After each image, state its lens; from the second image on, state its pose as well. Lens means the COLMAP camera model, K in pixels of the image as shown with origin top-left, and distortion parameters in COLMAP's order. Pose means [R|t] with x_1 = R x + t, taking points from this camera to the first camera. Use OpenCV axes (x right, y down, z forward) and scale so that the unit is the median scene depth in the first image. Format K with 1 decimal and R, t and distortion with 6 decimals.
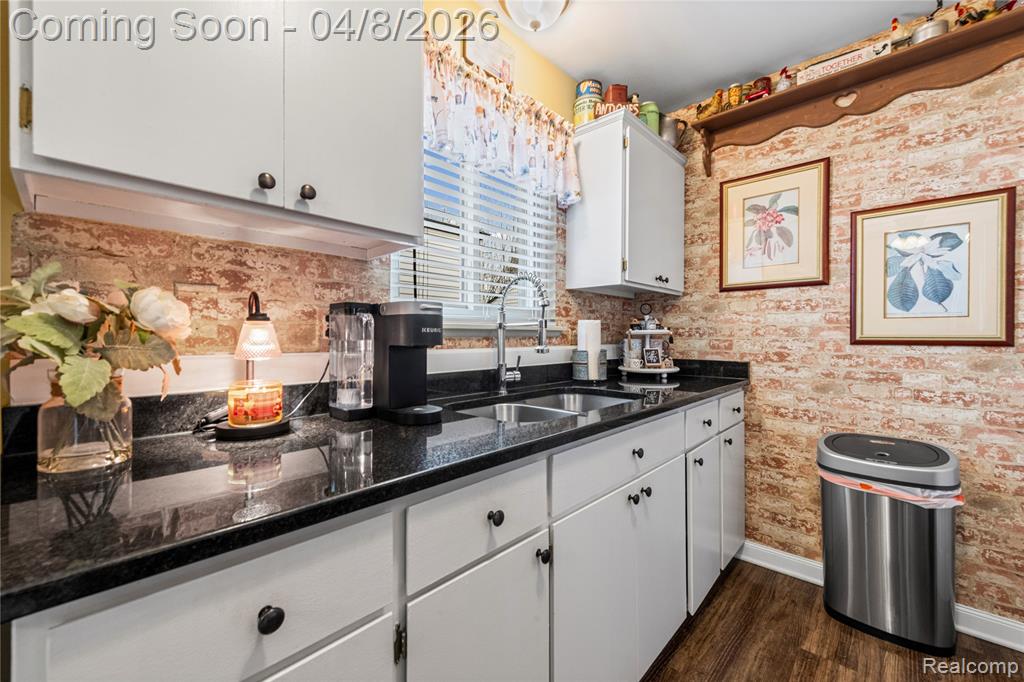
lens RADIAL K [[408.5, 0, 515.7], [0, 408.5, 337.3], [0, 0, 1]] dist [0.012200, -0.002948]
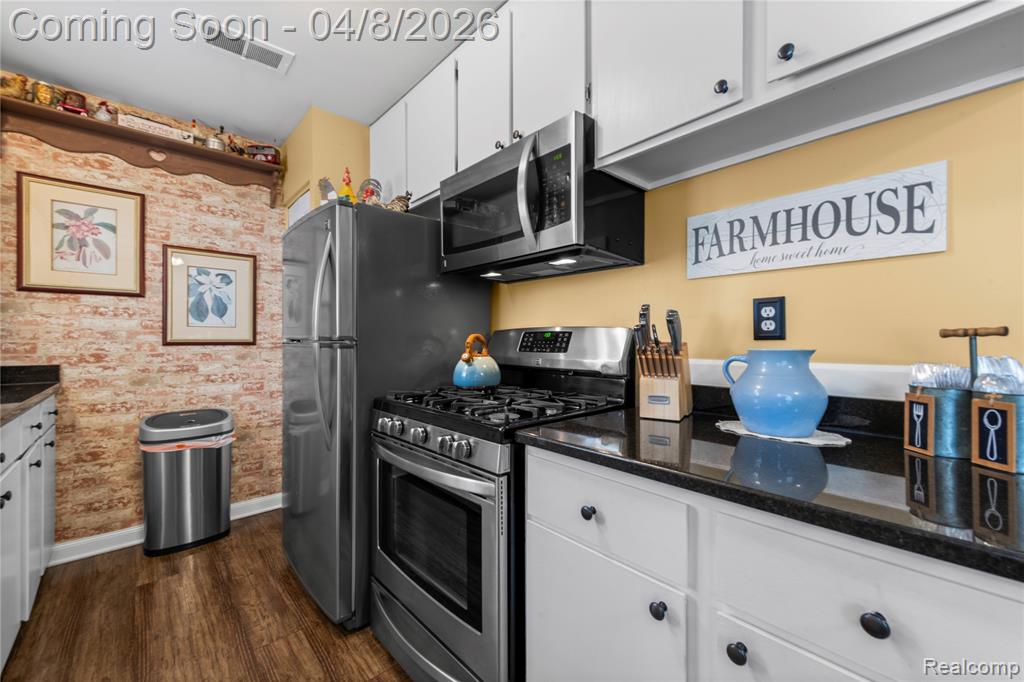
lens RADIAL K [[408.5, 0, 516.2], [0, 408.5, 337.9], [0, 0, 1]] dist [0.012200, -0.002948]
pose [[0.069885, 0.004816, 0.997543, -0.399284], [0.003327, 0.999982, -0.005061, 0.003481], [-0.997549, 0.003672, 0.069868, -0.203356]]
